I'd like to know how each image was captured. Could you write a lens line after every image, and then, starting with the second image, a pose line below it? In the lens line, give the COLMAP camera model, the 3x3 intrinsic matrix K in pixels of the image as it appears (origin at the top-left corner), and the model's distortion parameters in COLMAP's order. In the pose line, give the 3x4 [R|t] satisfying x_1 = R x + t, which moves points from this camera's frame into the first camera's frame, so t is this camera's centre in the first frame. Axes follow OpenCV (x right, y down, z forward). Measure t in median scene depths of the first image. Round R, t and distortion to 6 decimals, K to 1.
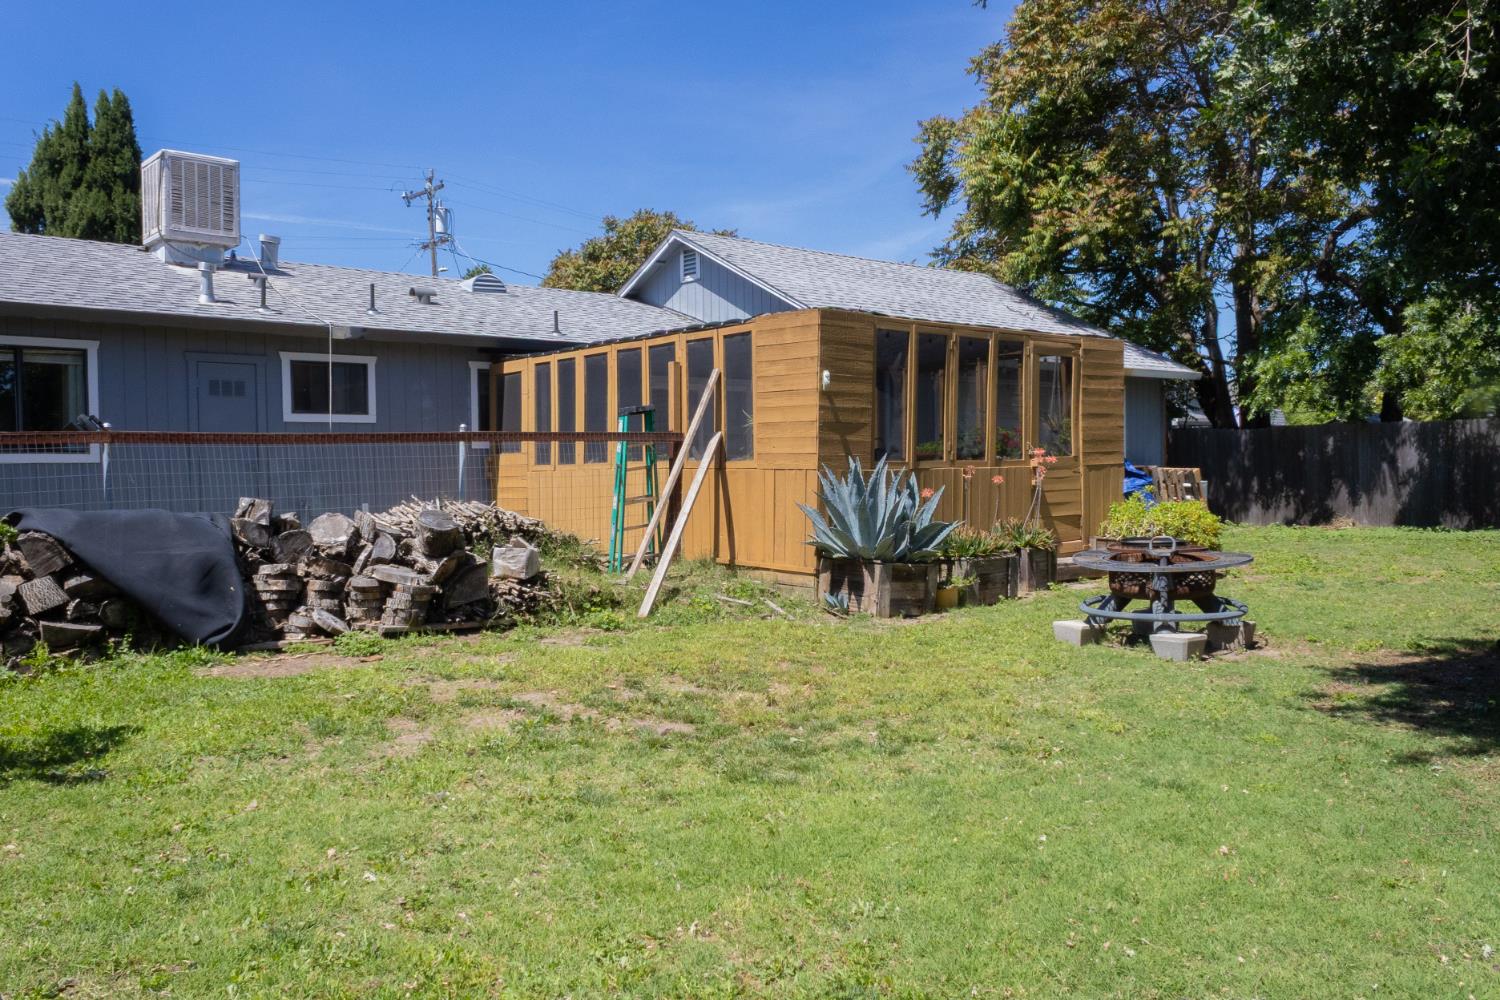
lens RADIAL K [[1243.4, 0, 743.3], [0, 1243.4, 496.9], [0, 0, 1]] dist [0.016777, -0.006427]
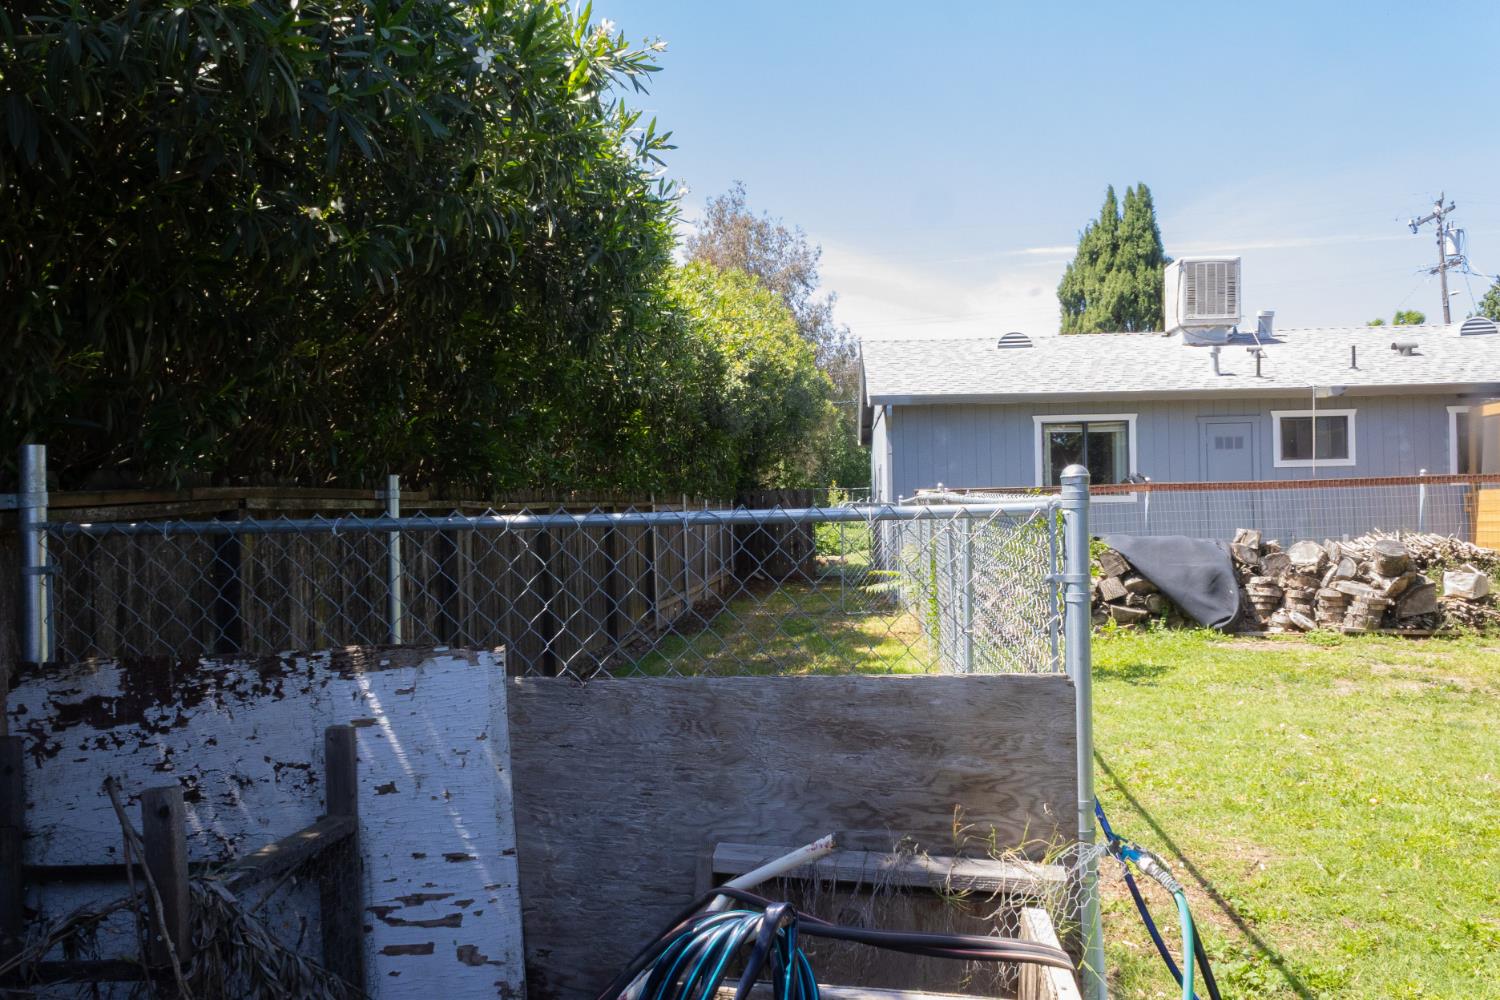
lens RADIAL K [[1243.4, 0, 743.3], [0, 1243.4, 496.9], [0, 0, 1]] dist [0.016777, -0.006427]
pose [[0.720606, -0.006690, -0.693313, 0.159380], [-0.009797, 0.999755, -0.019830, -0.001741], [0.693276, 0.021082, 0.720364, -0.374655]]
